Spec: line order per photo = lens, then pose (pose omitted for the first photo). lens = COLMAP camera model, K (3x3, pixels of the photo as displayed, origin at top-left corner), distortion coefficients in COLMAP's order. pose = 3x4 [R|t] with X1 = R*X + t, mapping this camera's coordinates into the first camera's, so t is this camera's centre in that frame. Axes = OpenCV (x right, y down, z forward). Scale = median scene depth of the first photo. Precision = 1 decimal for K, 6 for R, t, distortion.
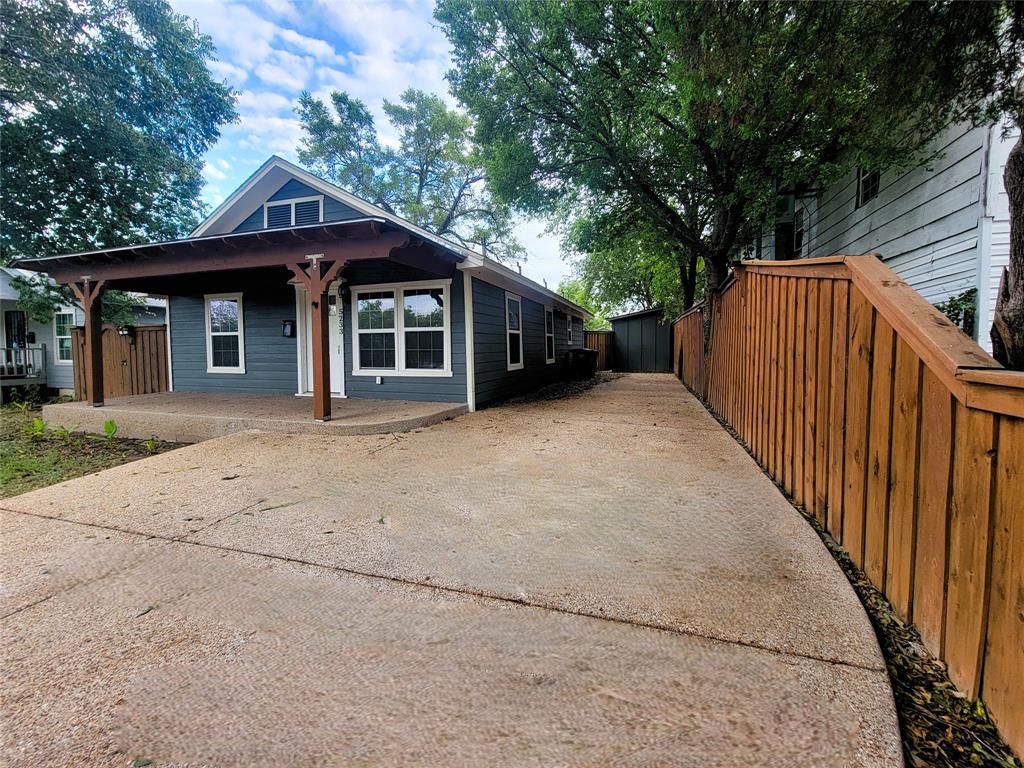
lens RADIAL K [[419.9, 0, 500.7], [0, 419.9, 368.1], [0, 0, 1]] dist [-0.001603, -0.000948]
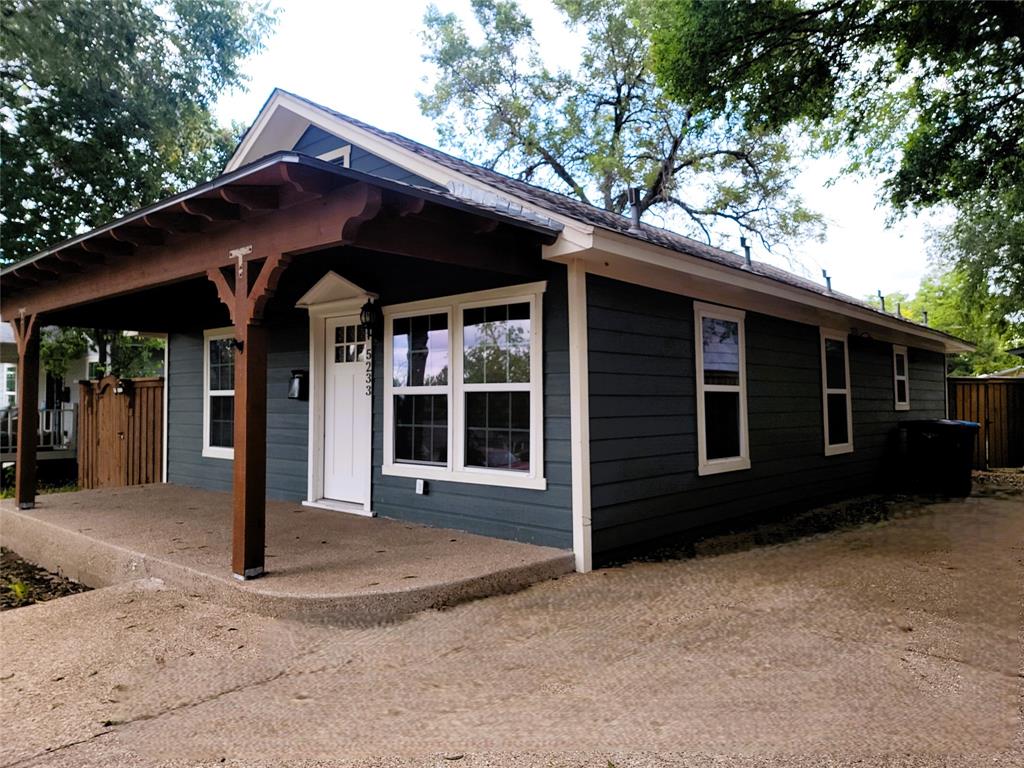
lens RADIAL K [[713.3, 0, 504.8], [0, 713.3, 389.4], [0, 0, 1]] dist [0.051133, -0.004577]
pose [[0.923770, -0.002096, -0.382942, 0.106300], [-0.024381, 0.997634, -0.064274, -0.027785], [0.382171, 0.068710, 0.921534, 0.180604]]
